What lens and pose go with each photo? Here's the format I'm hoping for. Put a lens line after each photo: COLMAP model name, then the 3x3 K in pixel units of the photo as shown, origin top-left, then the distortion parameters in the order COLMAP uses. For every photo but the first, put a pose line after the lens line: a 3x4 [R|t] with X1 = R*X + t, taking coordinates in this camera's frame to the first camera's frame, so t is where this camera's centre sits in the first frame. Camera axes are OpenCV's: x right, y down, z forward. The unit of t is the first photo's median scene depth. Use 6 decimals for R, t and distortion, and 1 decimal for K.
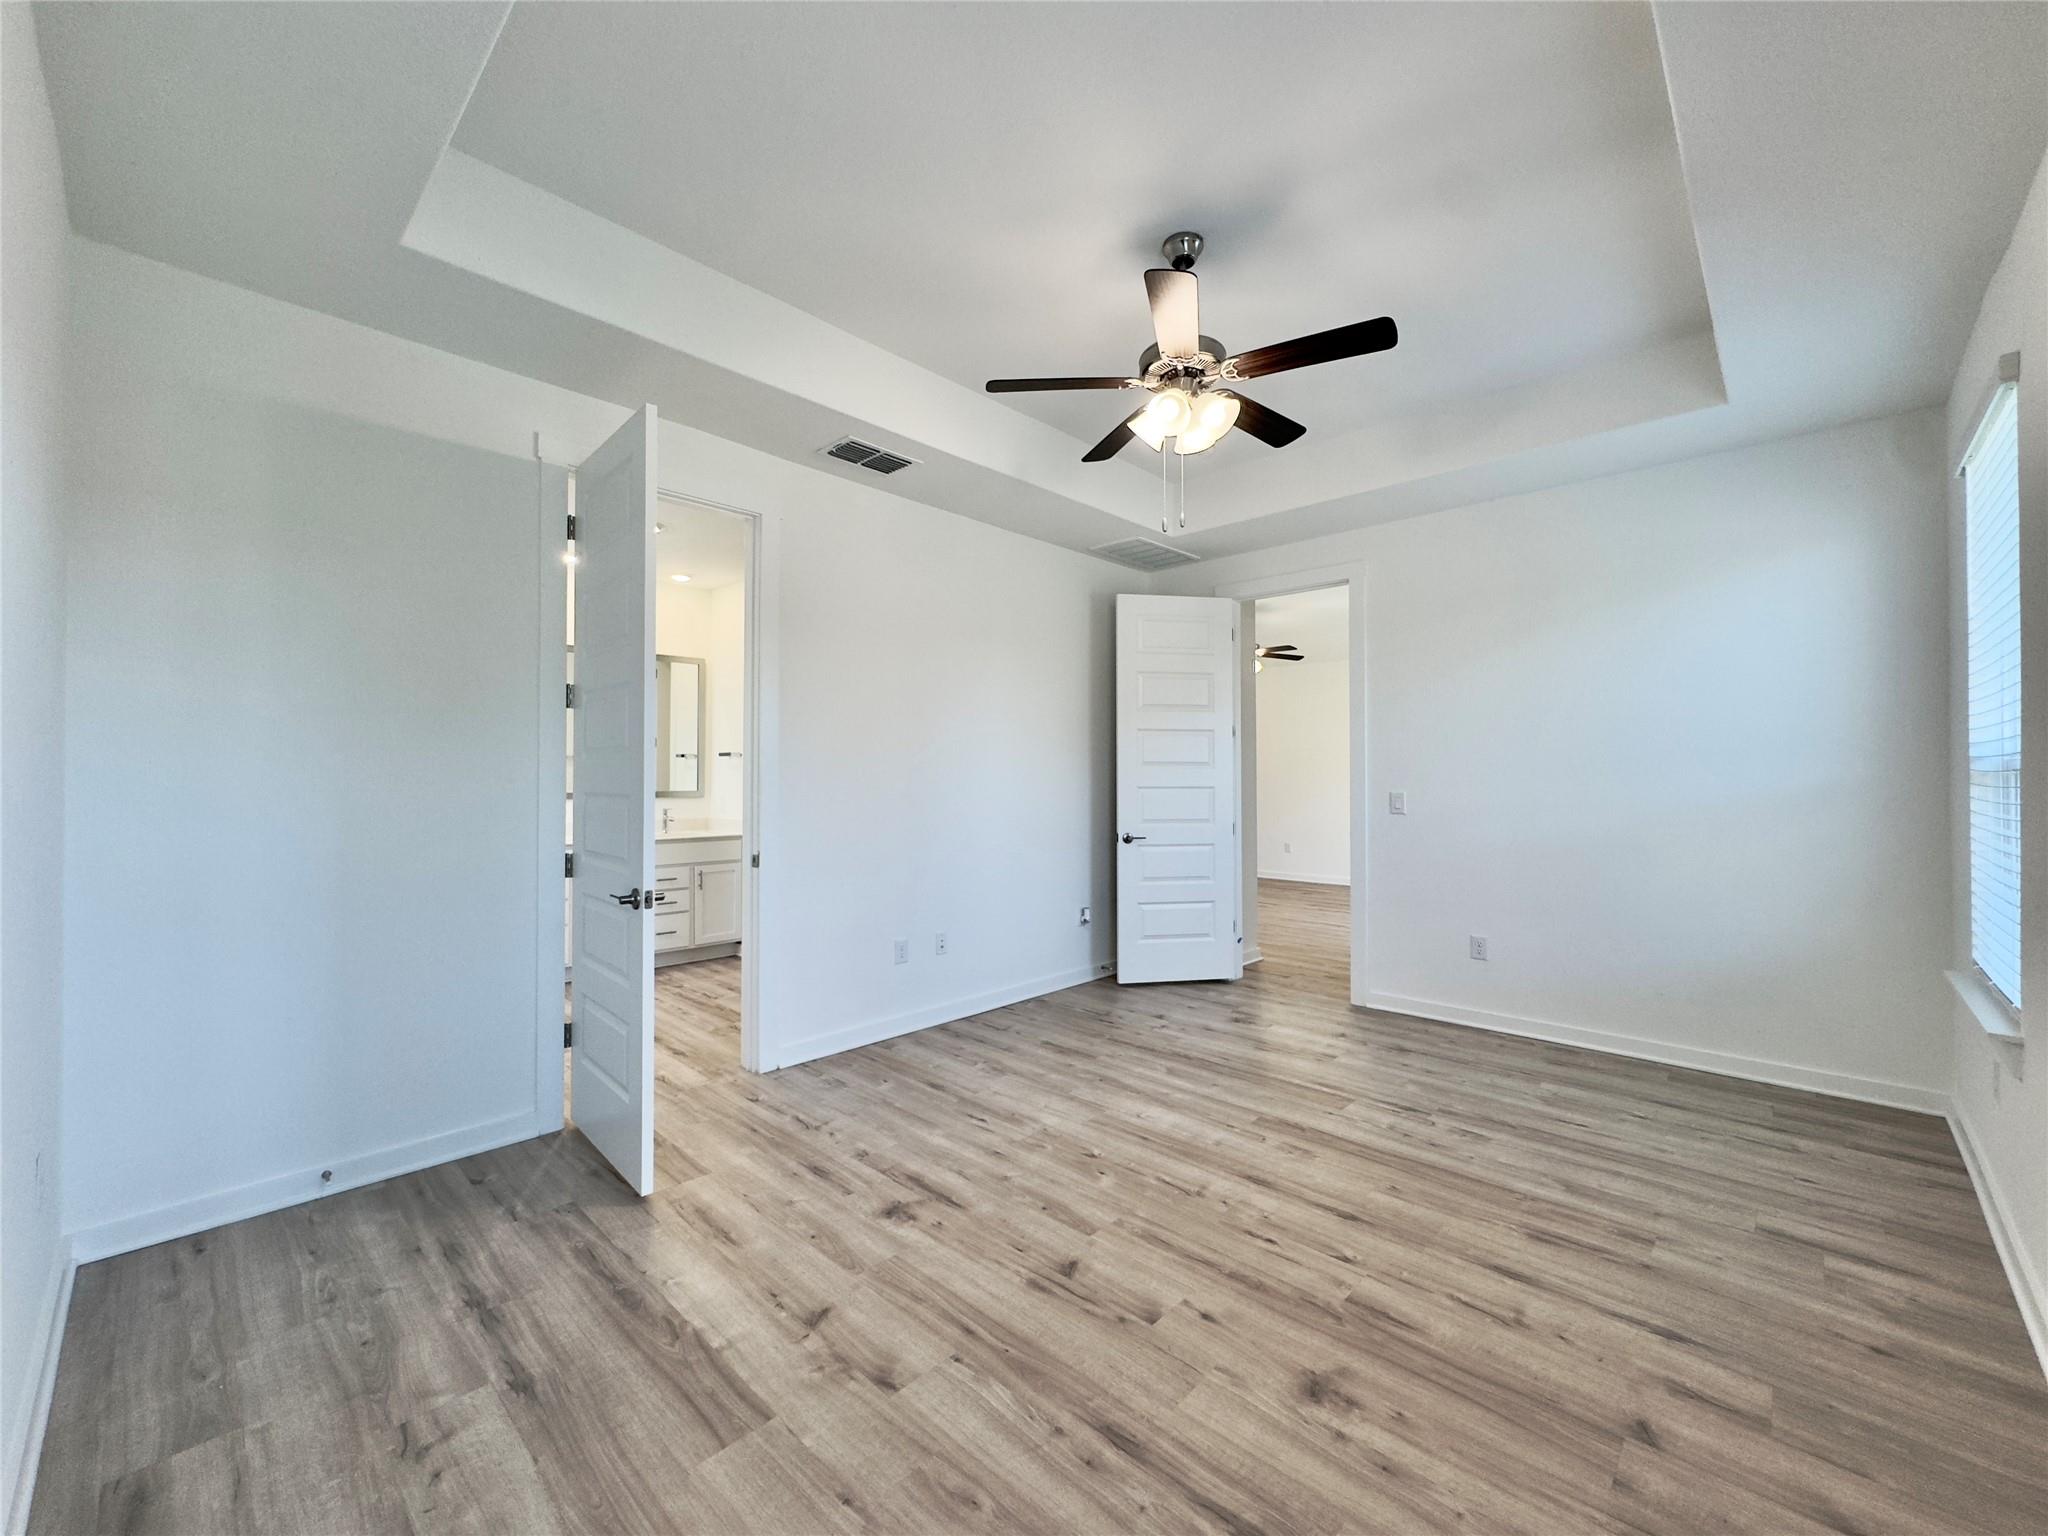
lens RADIAL K [[817.4, 0, 1025.5], [0, 817.4, 768.8], [0, 0, 1]] dist [-0.002064, -0.000170]
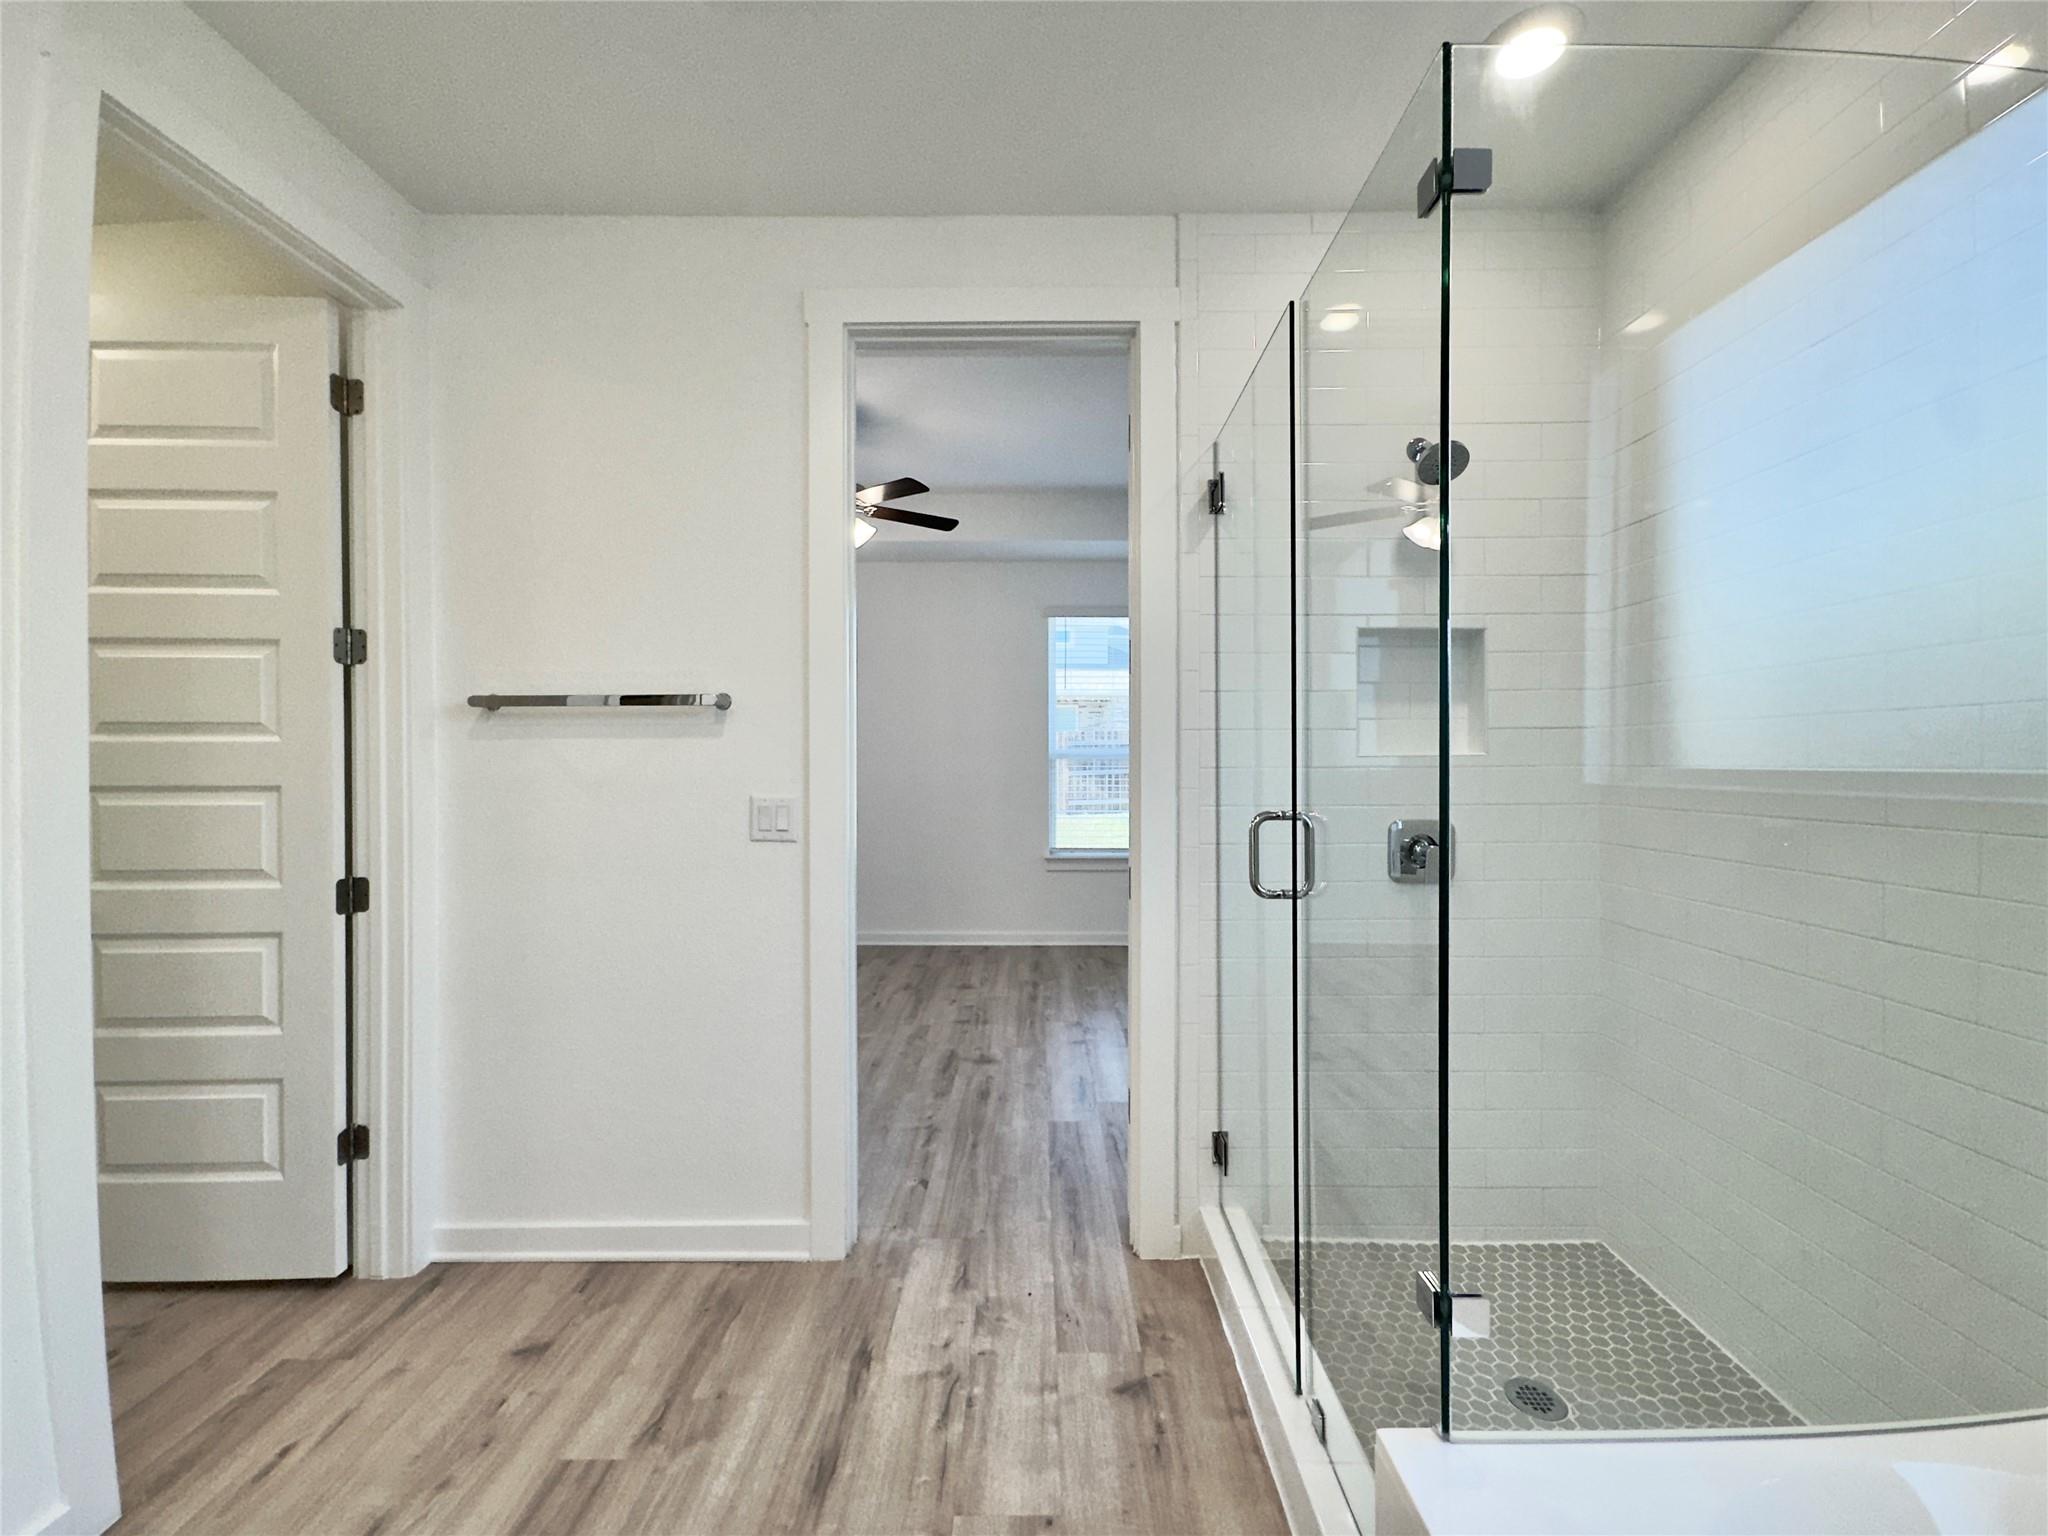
lens RADIAL K [[851.1, 0, 1036.1], [0, 851.1, 766.8], [0, 0, 1]] dist [0.000700, 0.000008]
pose [[-0.689846, -0.007153, 0.723921, -1.221426], [-0.010899, 0.999940, -0.000506, 0.012946], [-0.723874, -0.008239, -0.689883, 1.835287]]
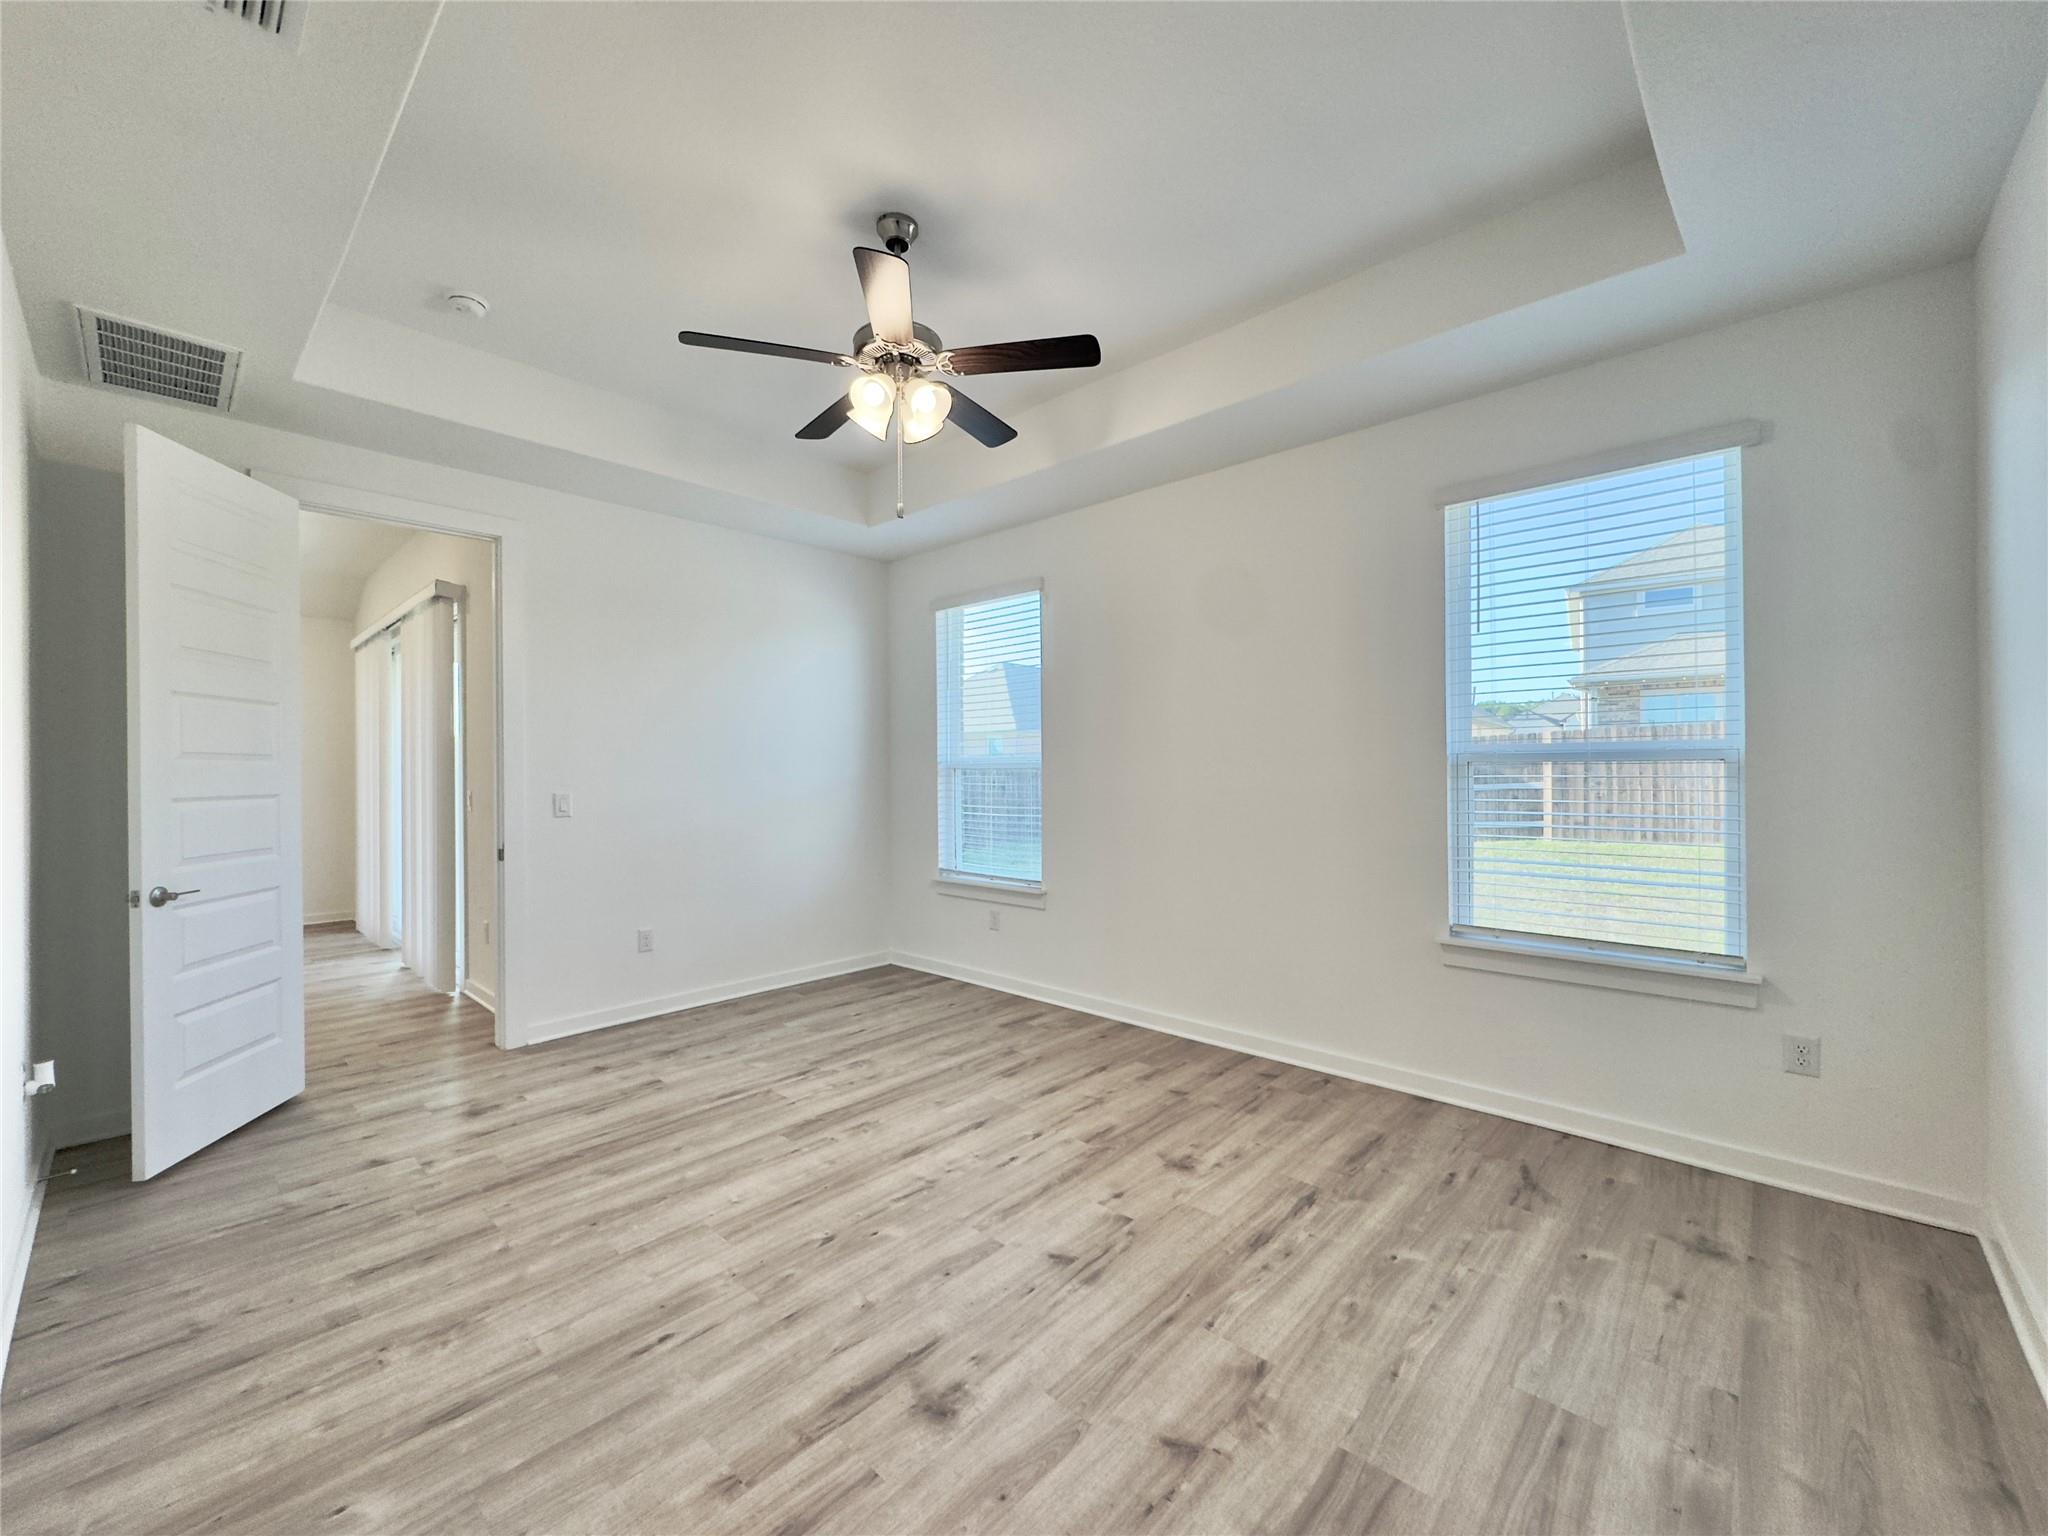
lens RADIAL K [[817.4, 0, 1025.5], [0, 817.4, 768.8], [0, 0, 1]] dist [-0.002064, -0.000170]
pose [[-0.016012, 0.001627, 0.999870, -0.782176], [-0.002296, 0.999996, -0.001664, 0.004374], [-0.999869, -0.002323, -0.016008, 0.865024]]
